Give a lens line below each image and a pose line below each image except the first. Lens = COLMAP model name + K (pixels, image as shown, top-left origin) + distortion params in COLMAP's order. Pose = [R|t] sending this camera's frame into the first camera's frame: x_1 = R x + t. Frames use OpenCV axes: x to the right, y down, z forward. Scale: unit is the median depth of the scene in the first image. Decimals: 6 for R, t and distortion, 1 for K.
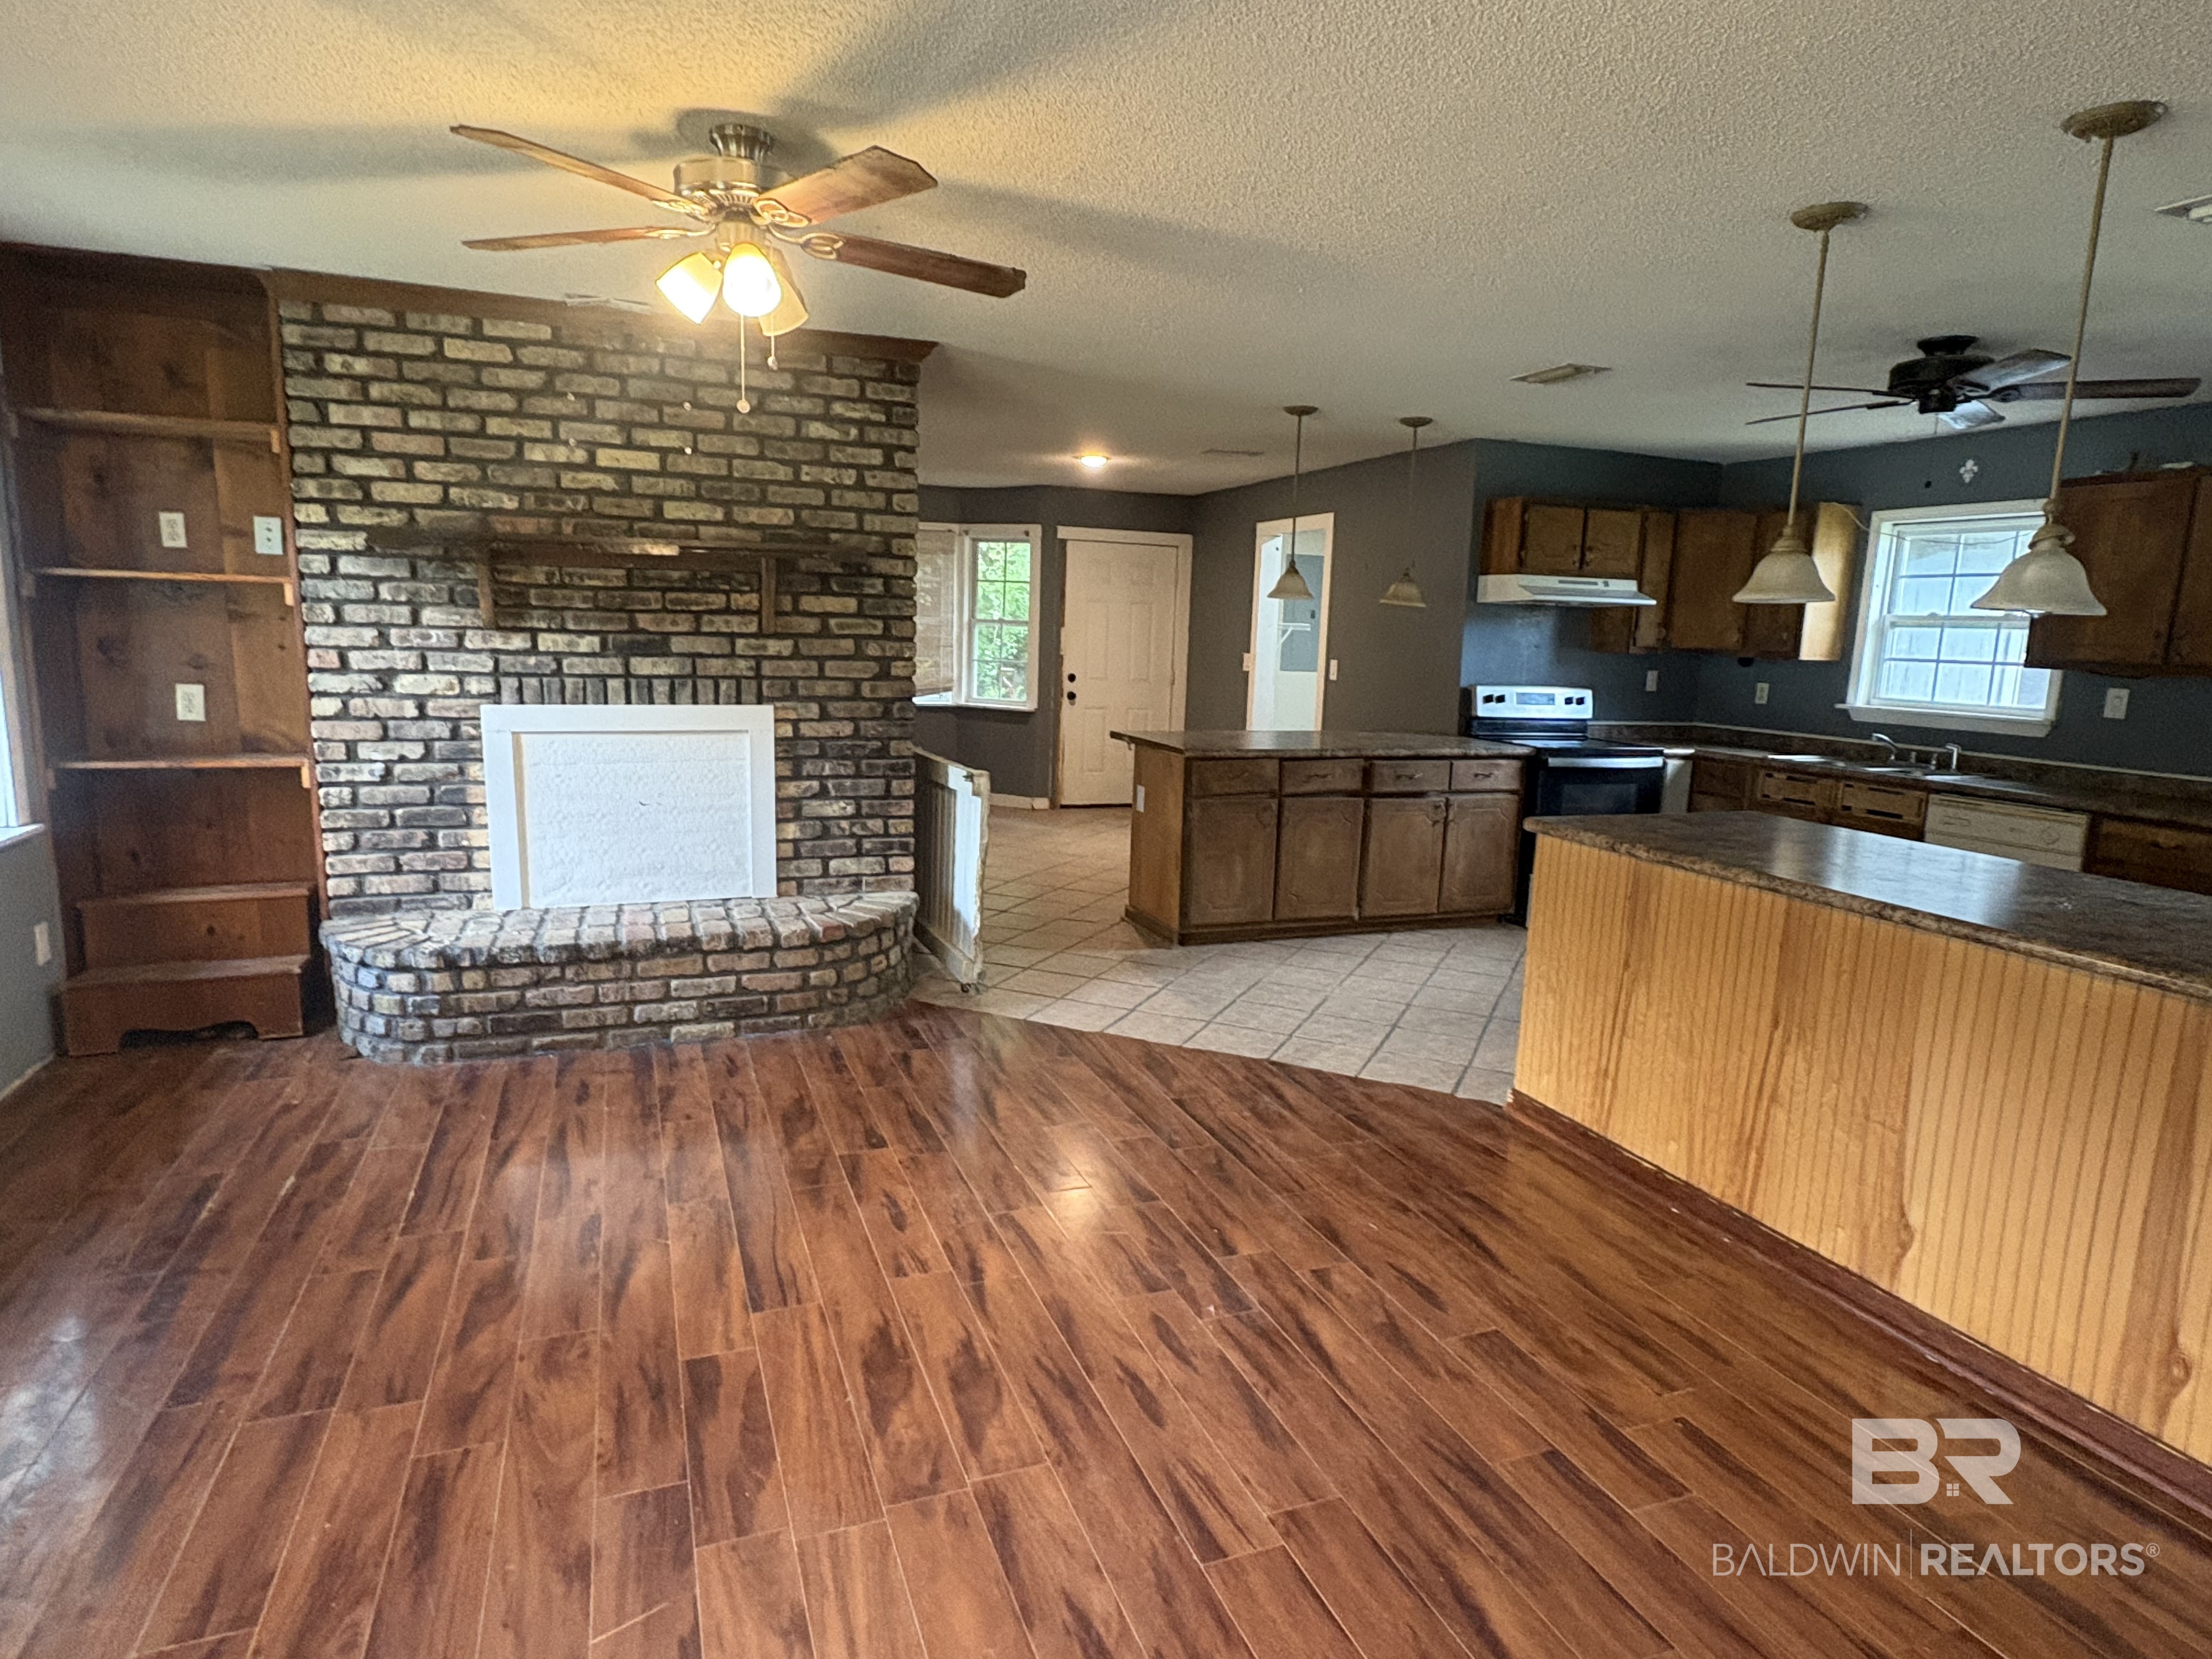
lens RADIAL K [[1271.2, 0, 1106.0], [0, 1271.2, 829.5], [0, 0, 1]] dist [-0.000688, 0.000006]
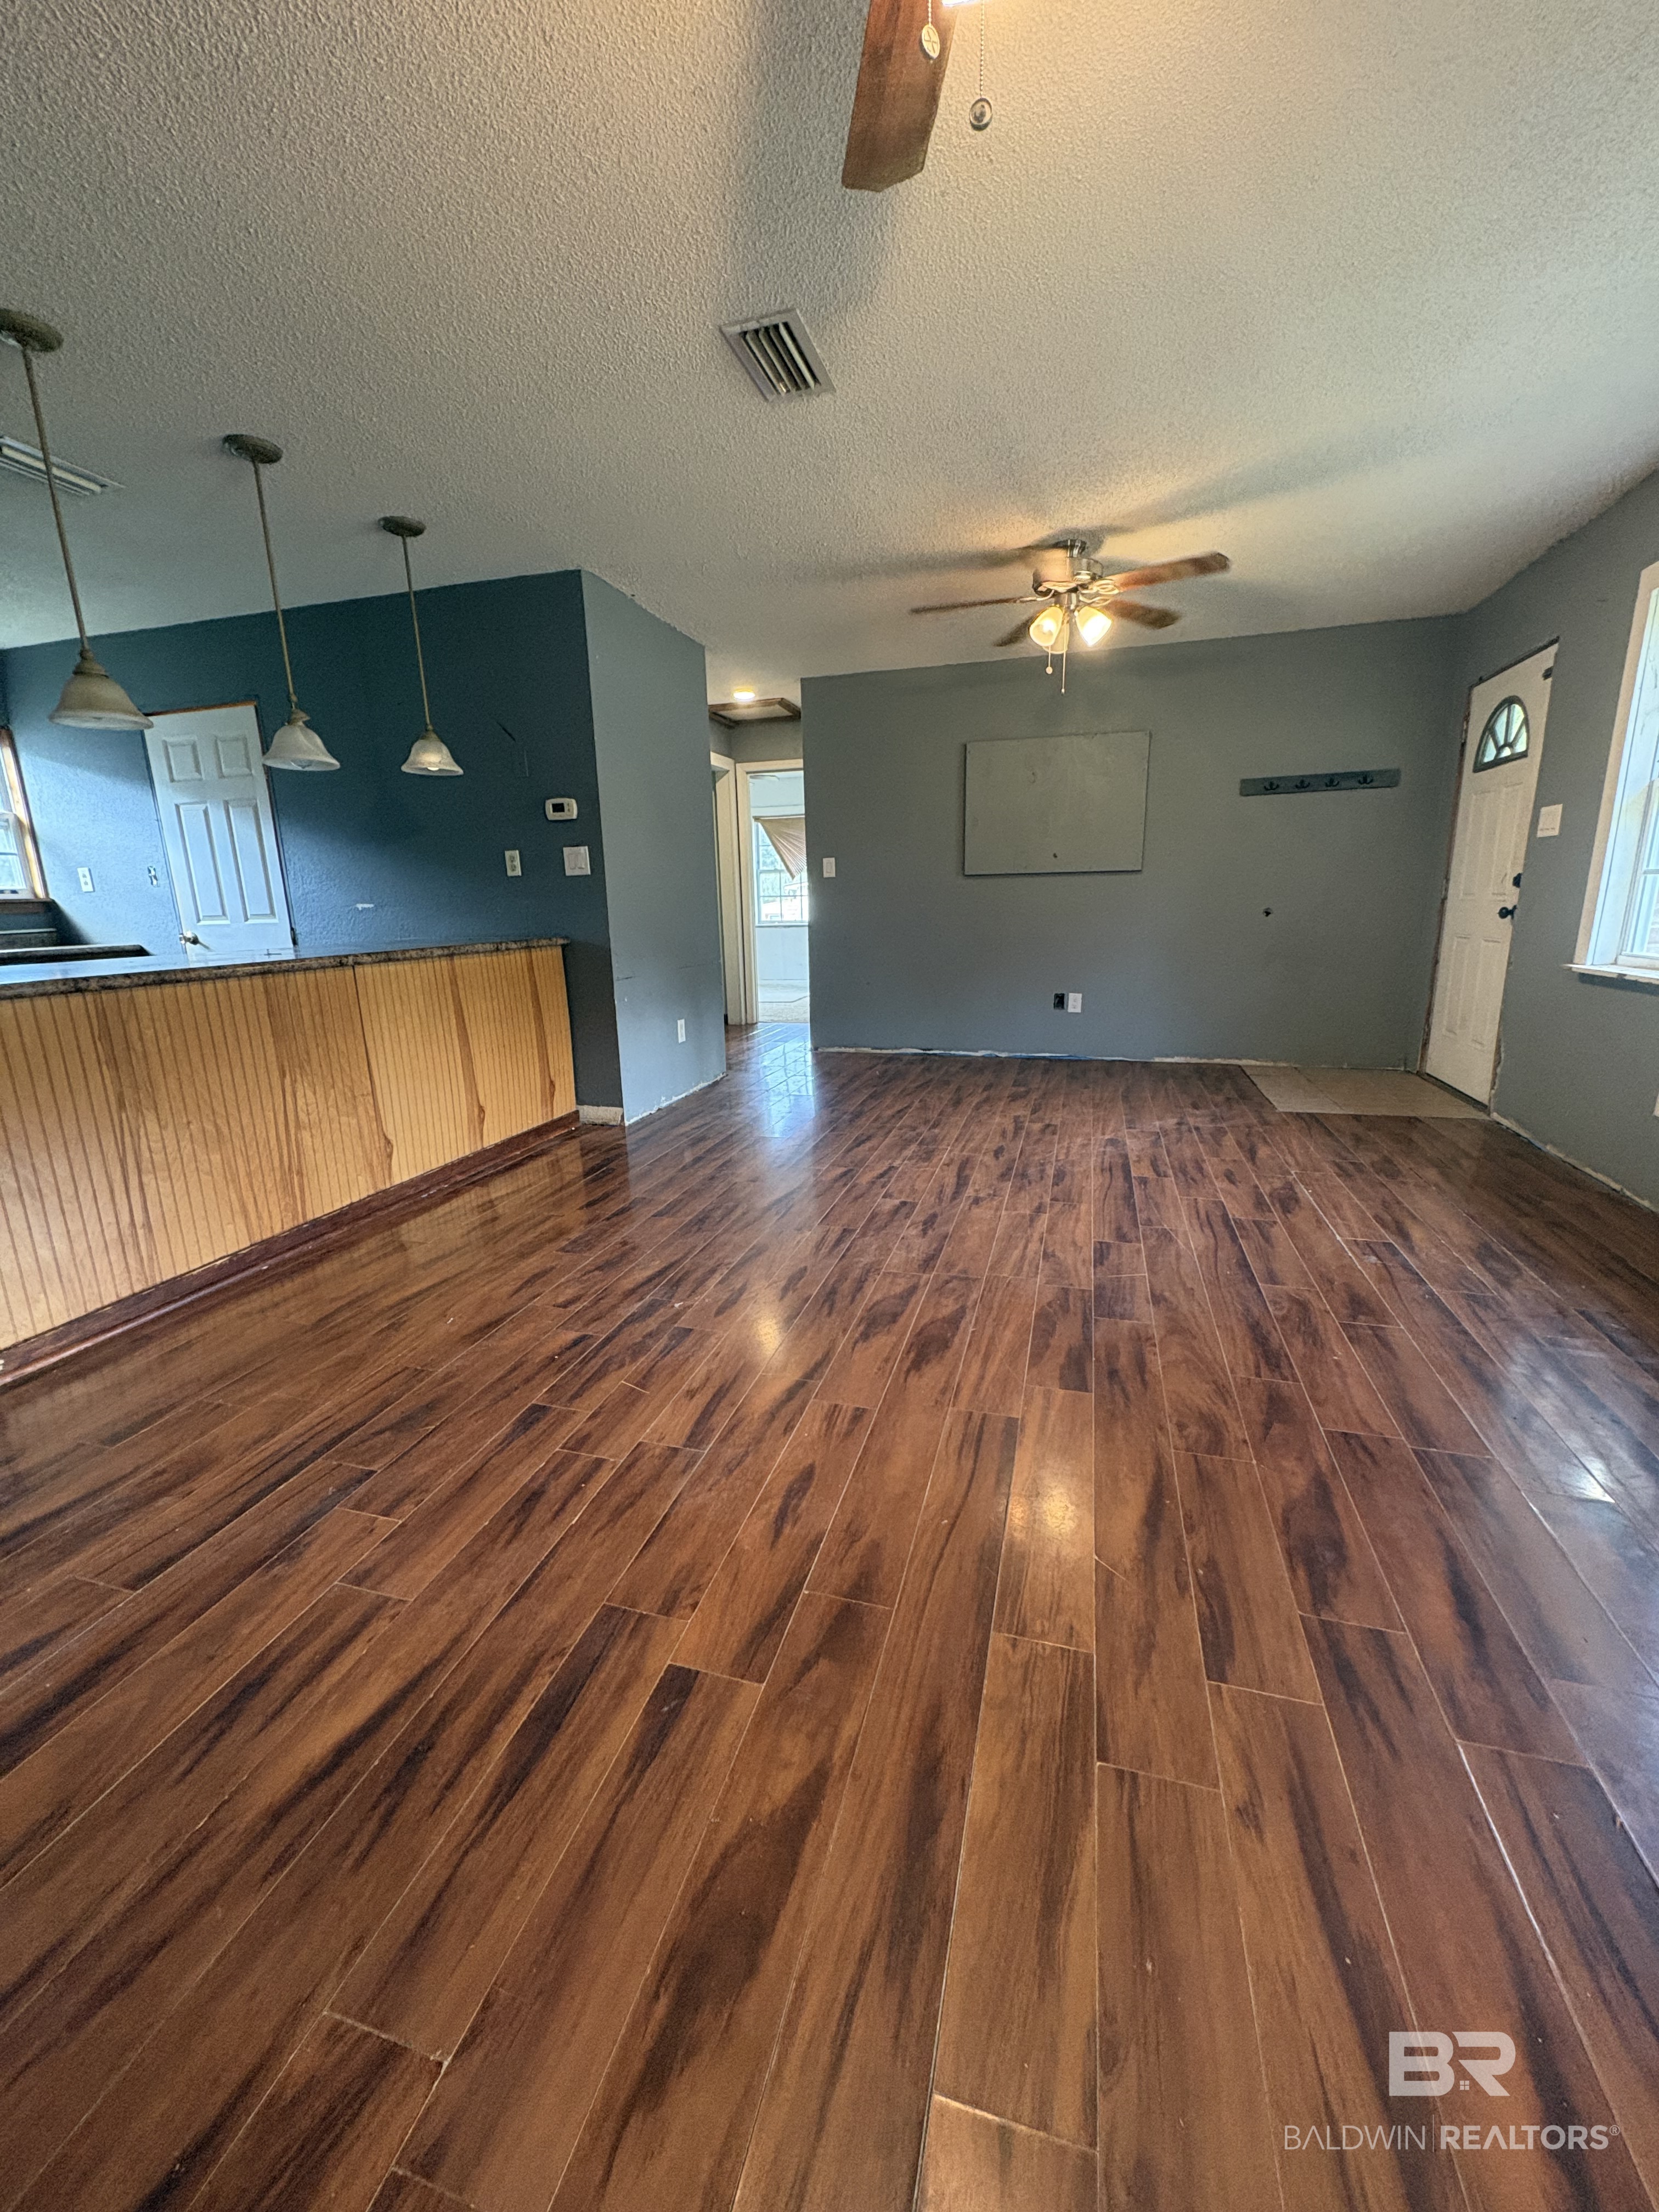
lens RADIAL K [[873.6, 0, 829.5], [0, 873.6, 1106.0], [0, 0, 1]] dist [0.001095, -0.000237]
pose [[-0.799853, -0.153339, 0.580278, -0.402400], [0.093382, 0.923247, 0.372686, -0.089793], [-0.592888, 0.352281, -0.724142, 1.158612]]
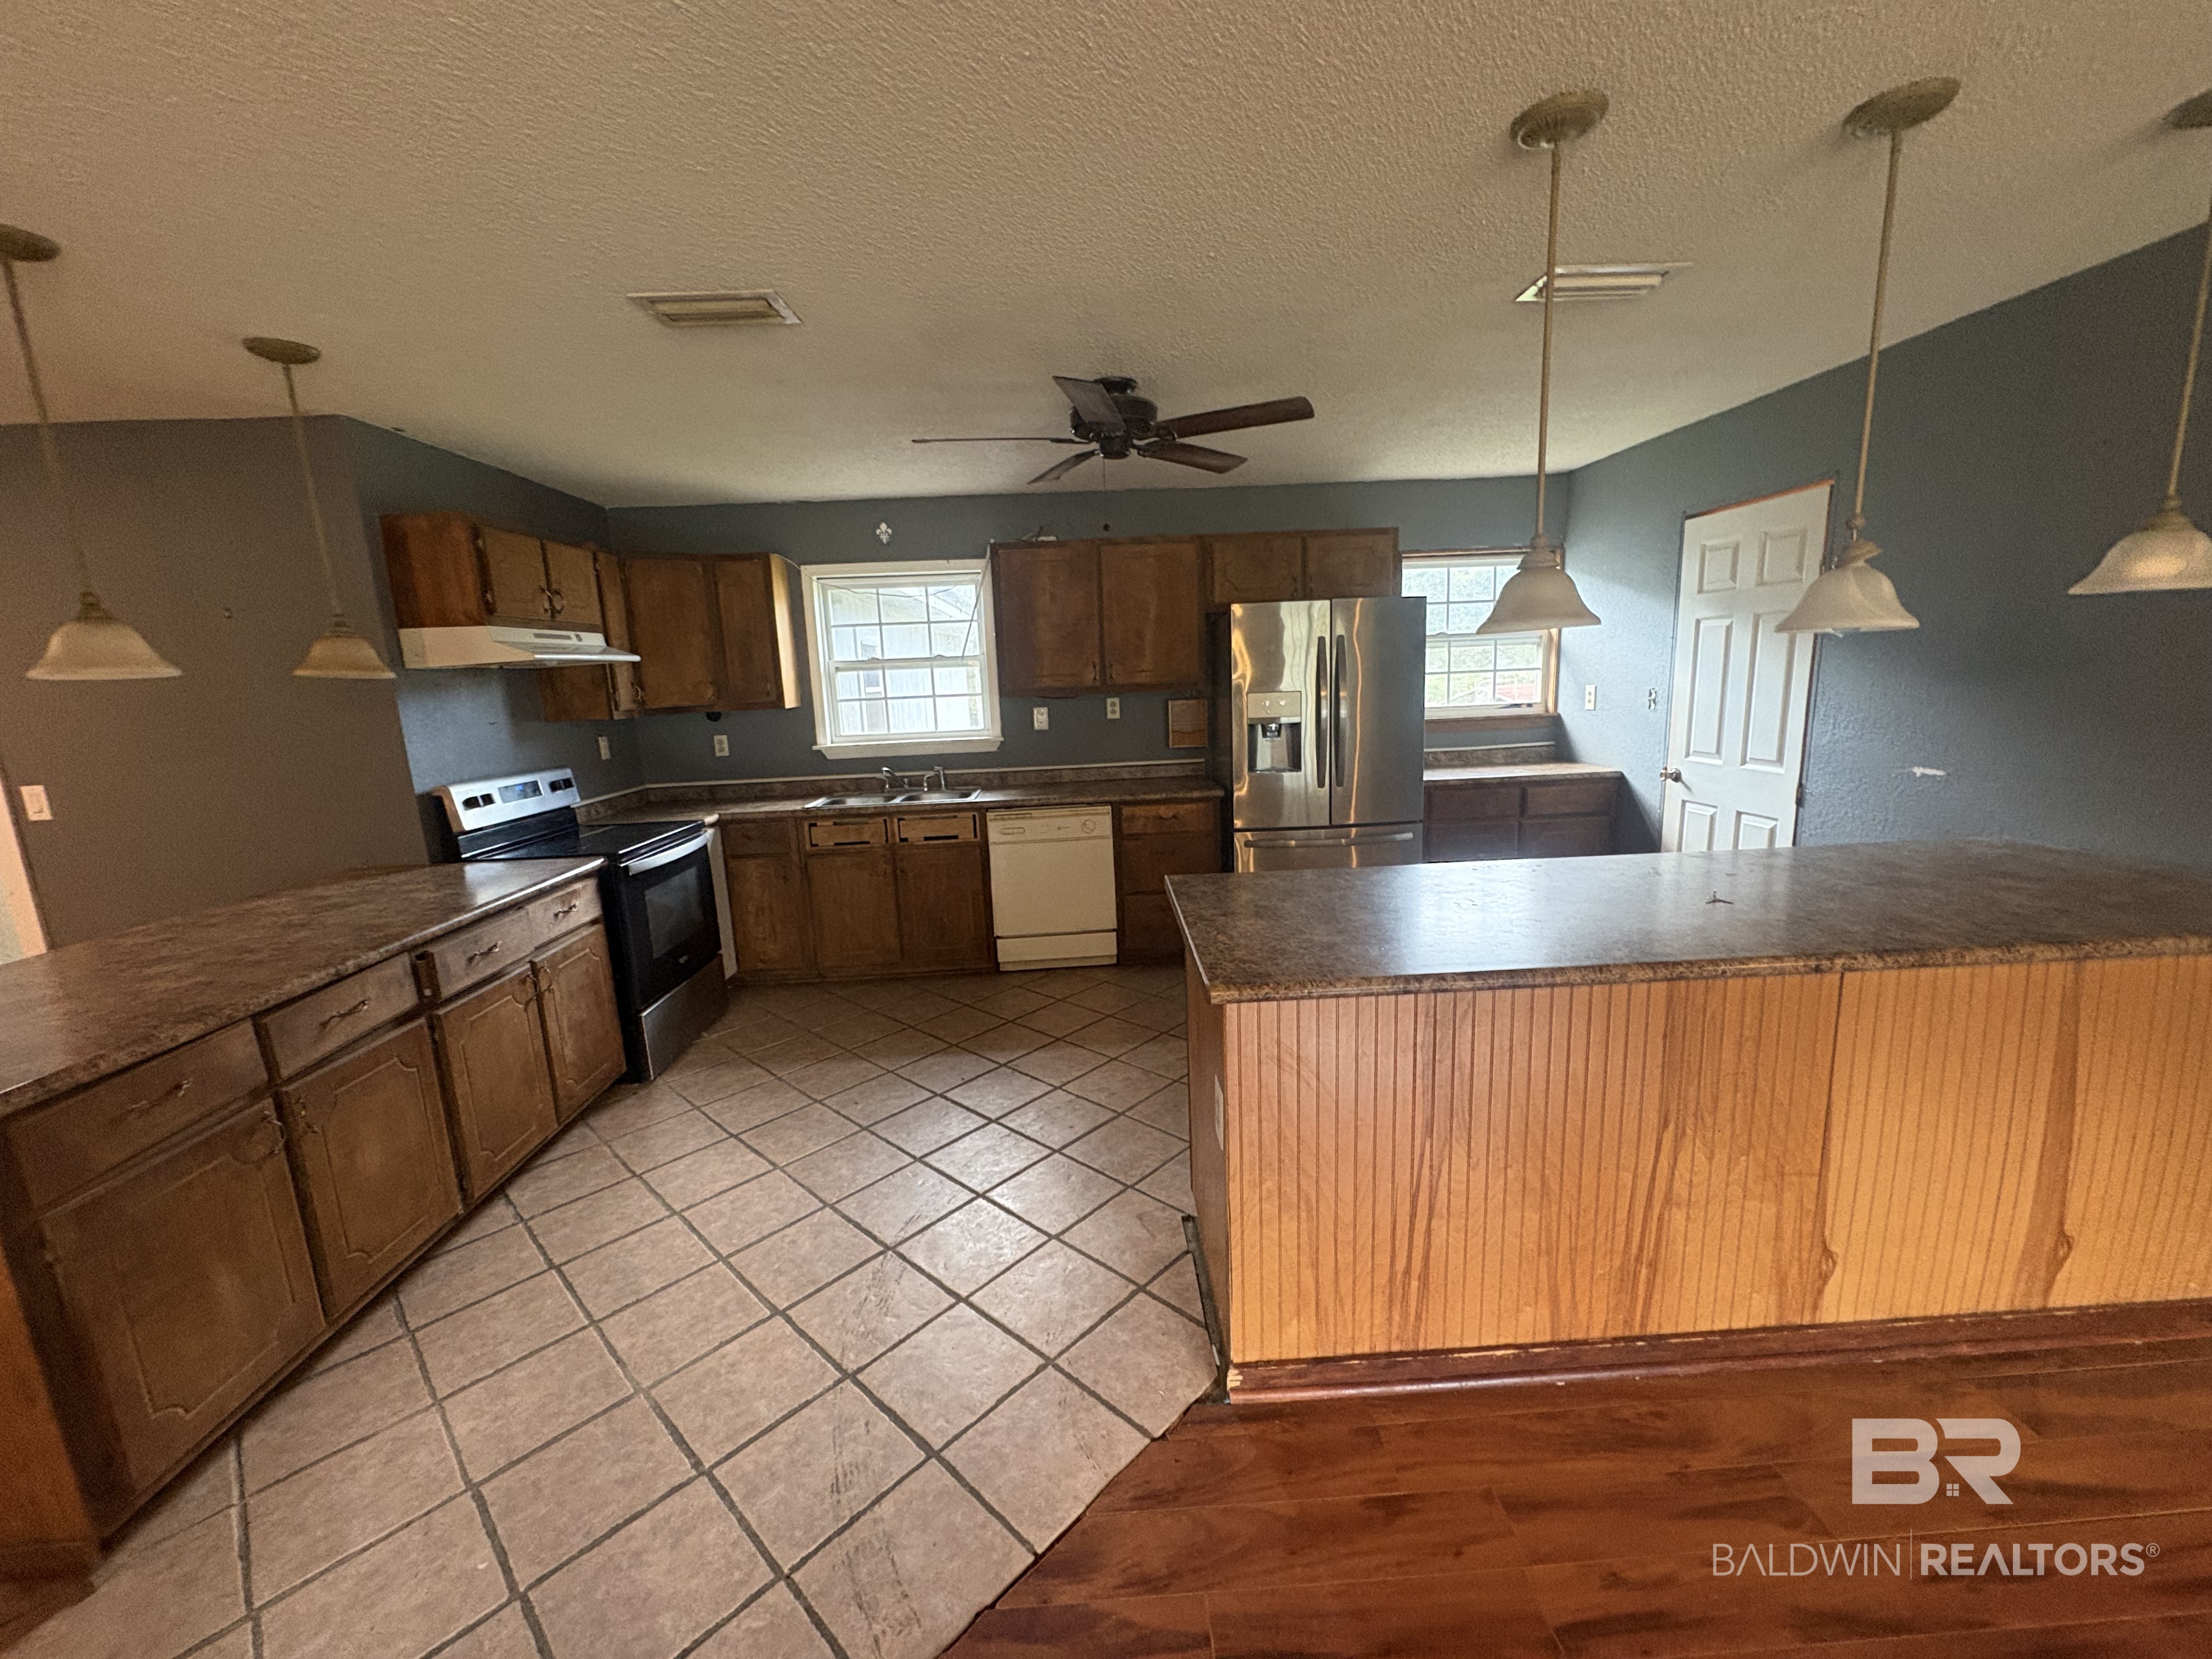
lens RADIAL K [[873.6, 0, 1110.1], [0, 873.6, 828.0], [0, 0, 1]] dist [0.001095, -0.000237]
pose [[0.310539, -0.217060, 0.925446, -0.079859], [0.202950, 0.966270, 0.158534, -0.181777], [-0.928642, 0.138589, 0.344117, 0.970165]]
